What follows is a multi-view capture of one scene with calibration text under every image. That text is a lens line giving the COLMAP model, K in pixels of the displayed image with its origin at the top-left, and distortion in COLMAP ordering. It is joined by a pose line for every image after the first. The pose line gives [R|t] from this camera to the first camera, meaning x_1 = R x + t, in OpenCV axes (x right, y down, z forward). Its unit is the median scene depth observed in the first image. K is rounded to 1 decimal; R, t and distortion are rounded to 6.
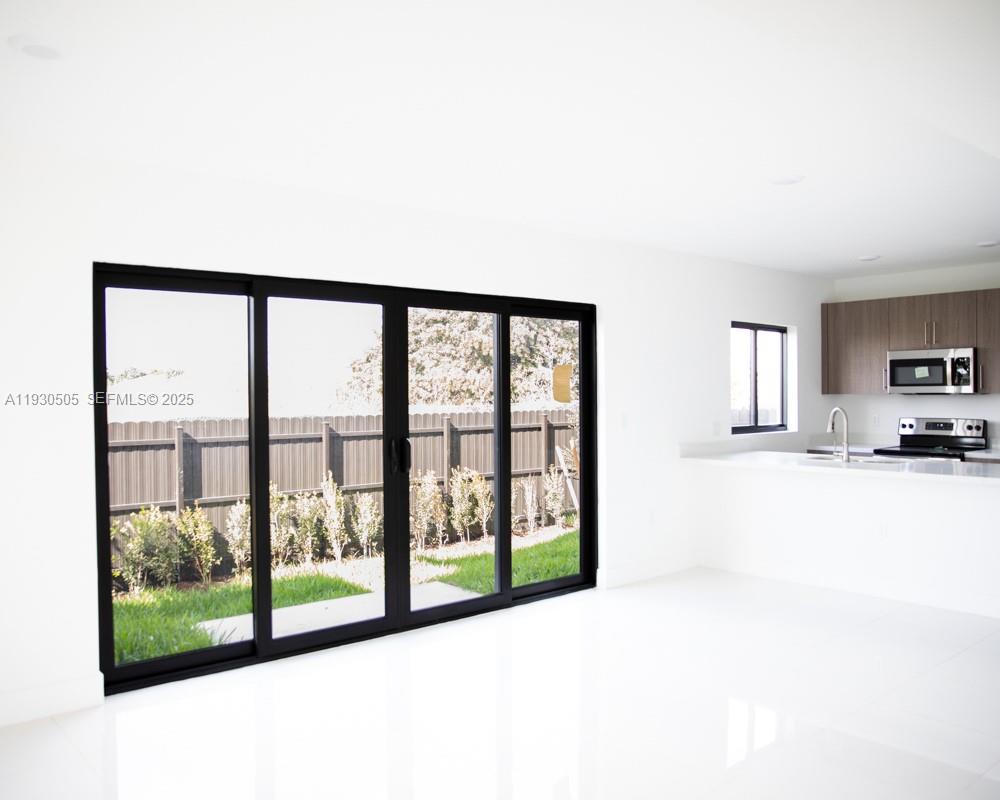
lens RADIAL K [[885.3, 0, 500.0], [0, 885.3, 400.0], [0, 0, 1]] dist [0.000402, 0.002141]
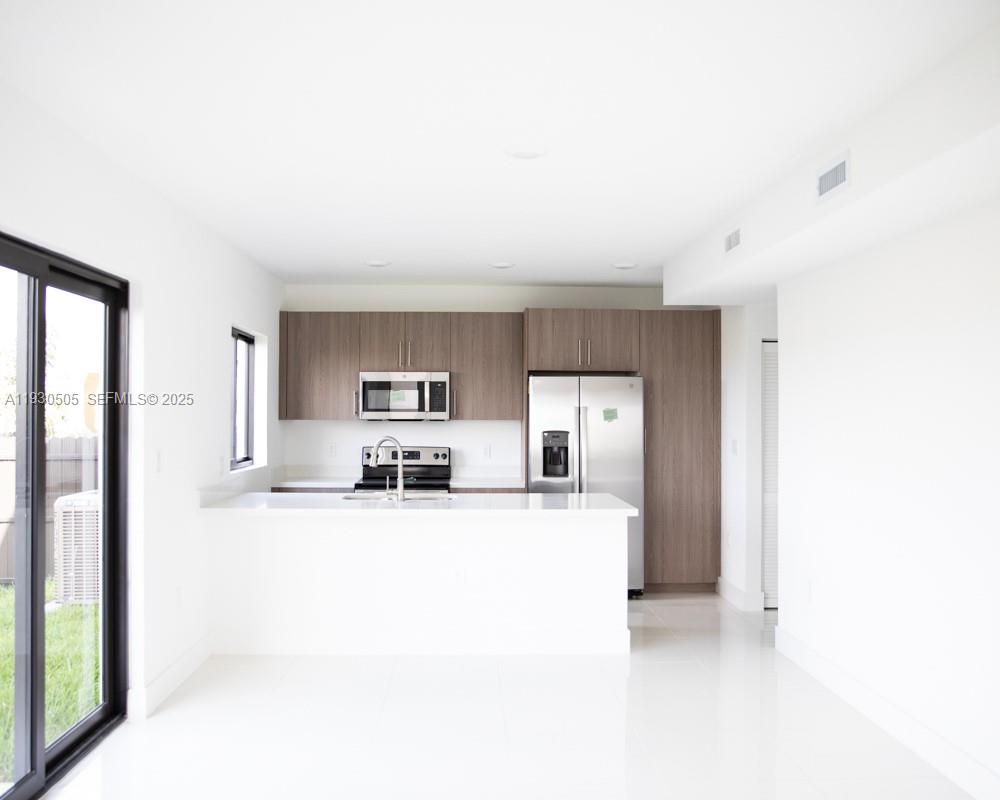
lens RADIAL K [[959.6, 0, 500.0], [0, 959.6, 400.0], [0, 0, 1]] dist [-0.012540, -0.006667]
pose [[0.637514, 0.021256, 0.770146, -0.212671], [-0.001758, 0.999657, -0.026135, -0.001932], [-0.770437, 0.015308, 0.637332, 0.286411]]
